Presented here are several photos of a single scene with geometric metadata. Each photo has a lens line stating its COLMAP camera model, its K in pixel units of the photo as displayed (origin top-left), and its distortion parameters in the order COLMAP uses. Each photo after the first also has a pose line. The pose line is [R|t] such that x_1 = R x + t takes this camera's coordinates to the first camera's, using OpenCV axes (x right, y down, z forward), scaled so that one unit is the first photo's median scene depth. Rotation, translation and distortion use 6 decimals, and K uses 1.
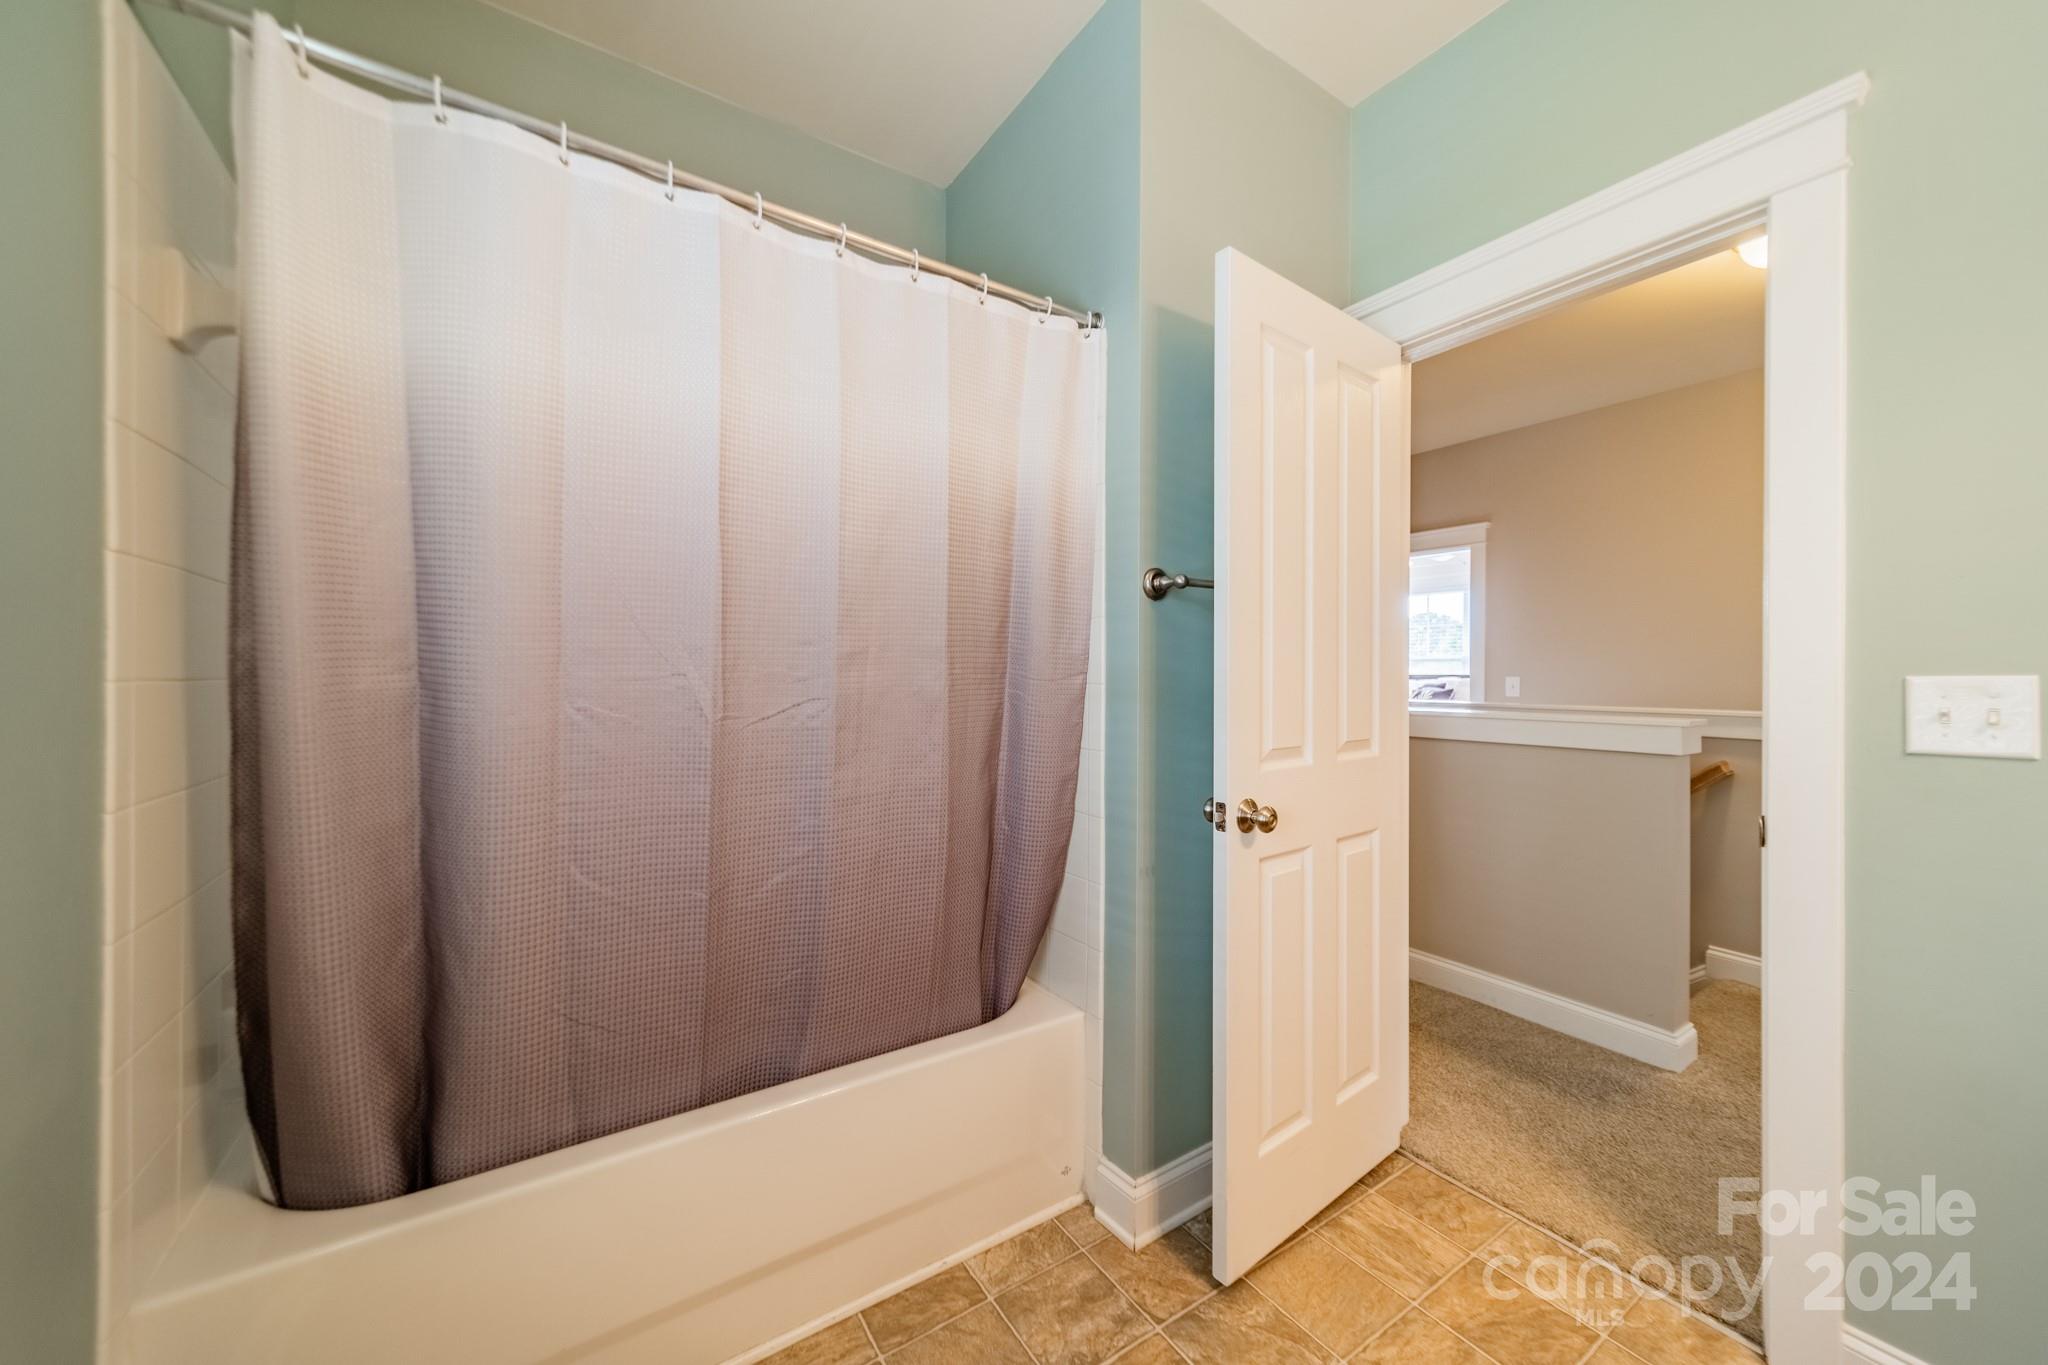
lens RADIAL K [[737.3, 0, 1024.0], [0, 737.3, 677.5], [0, 0, 1]] dist [0.005485, 0.000278]
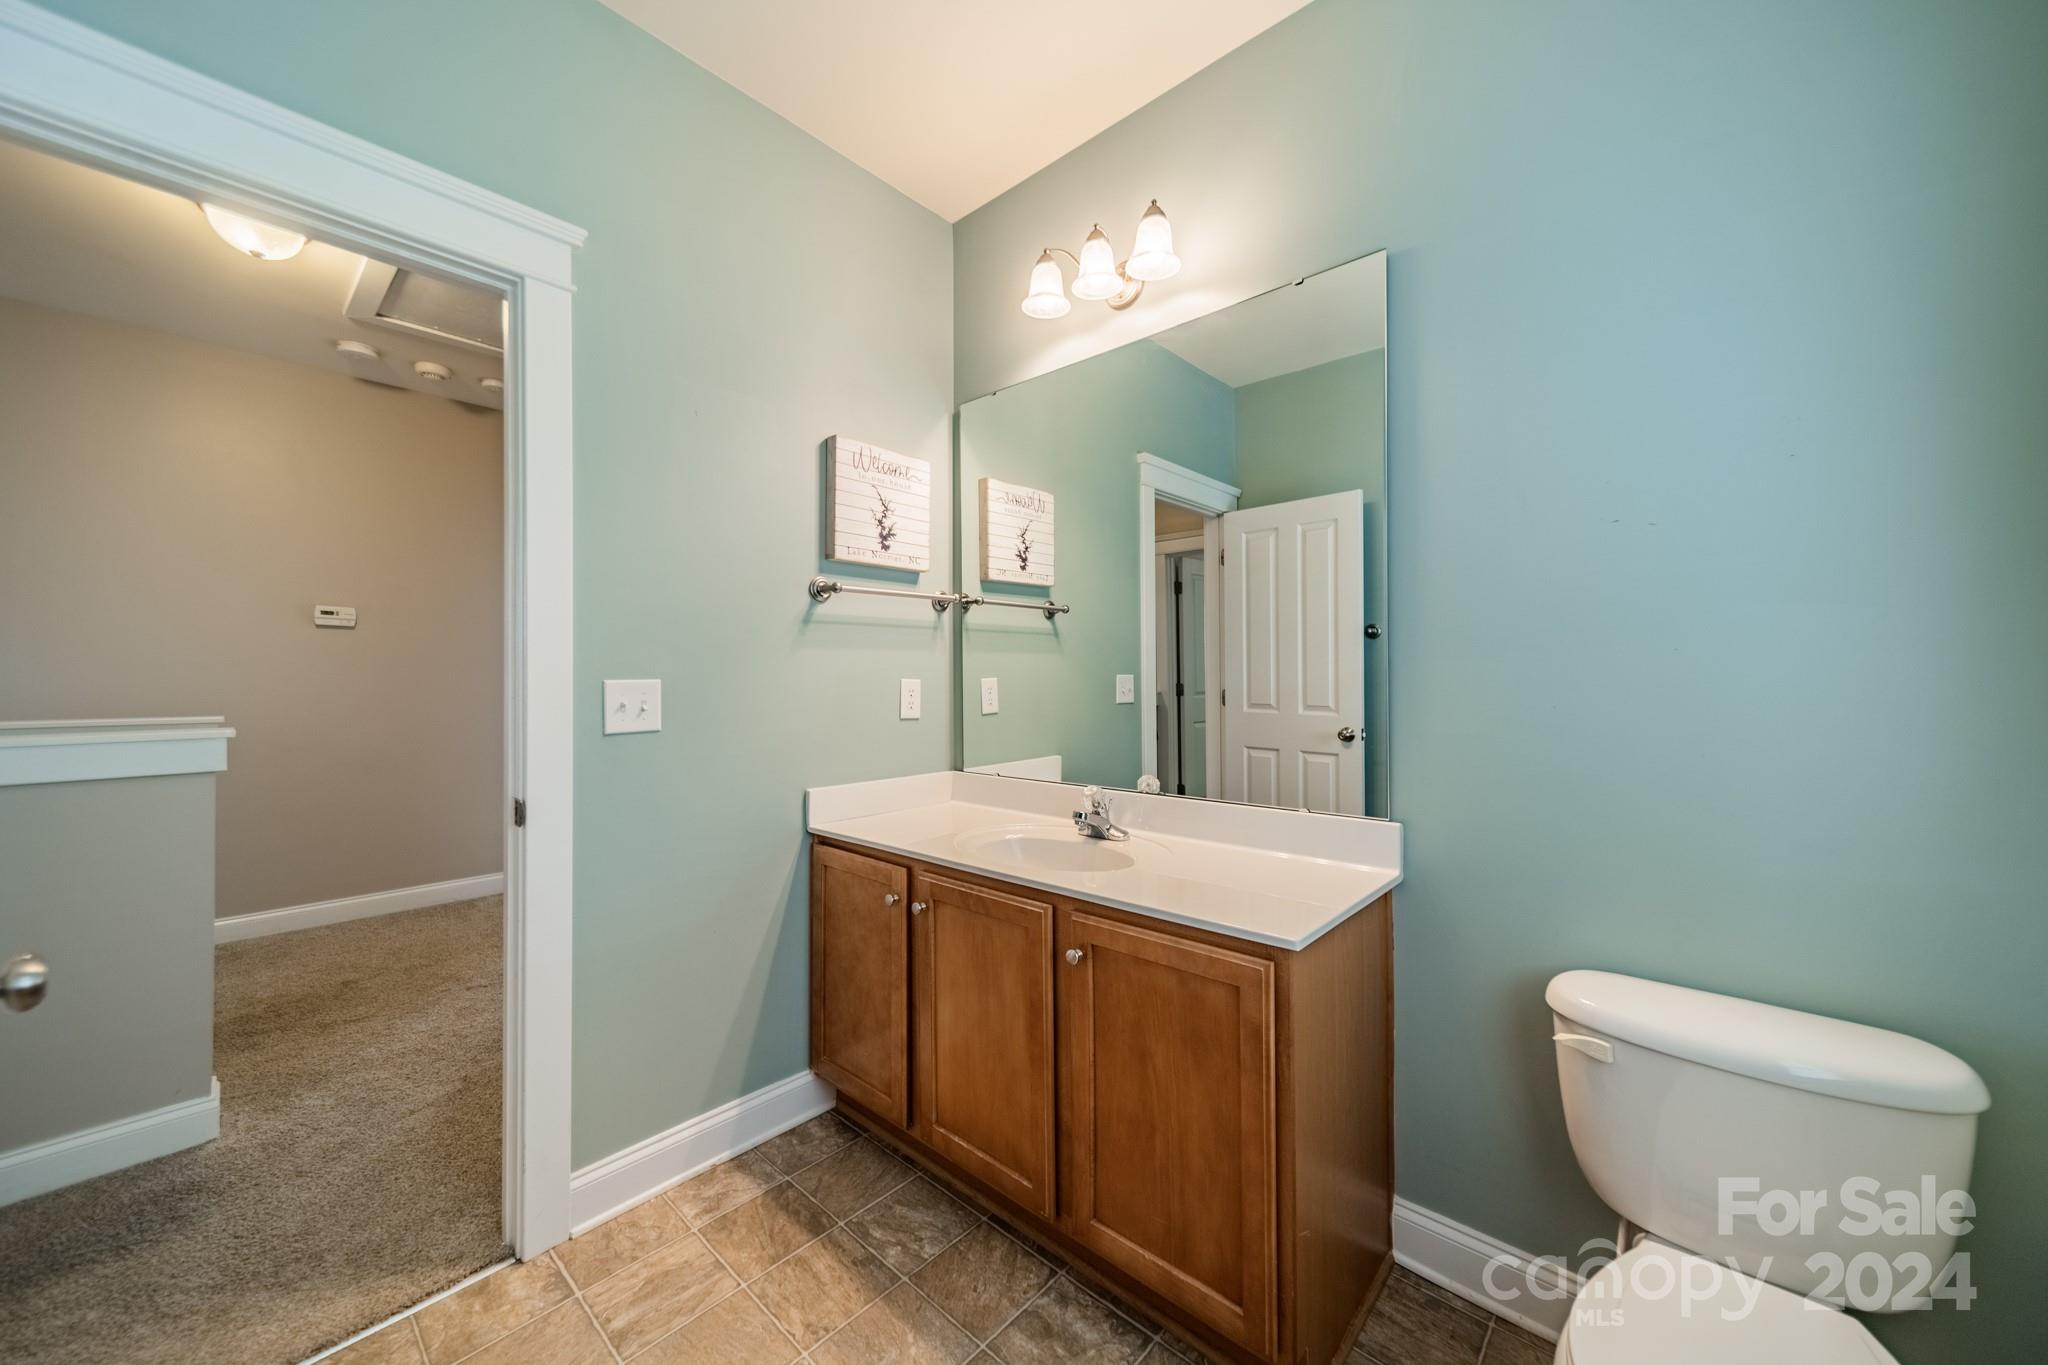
lens RADIAL K [[737.4, 0, 1024.0], [0, 737.4, 682.5], [0, 0, 1]] dist [0.019015, 0.000444]
pose [[-0.237521, -0.003773, 0.971375, -0.372925], [-0.000428, 0.999993, 0.003780, -0.003029], [-0.971382, 0.000482, -0.237520, 0.555070]]
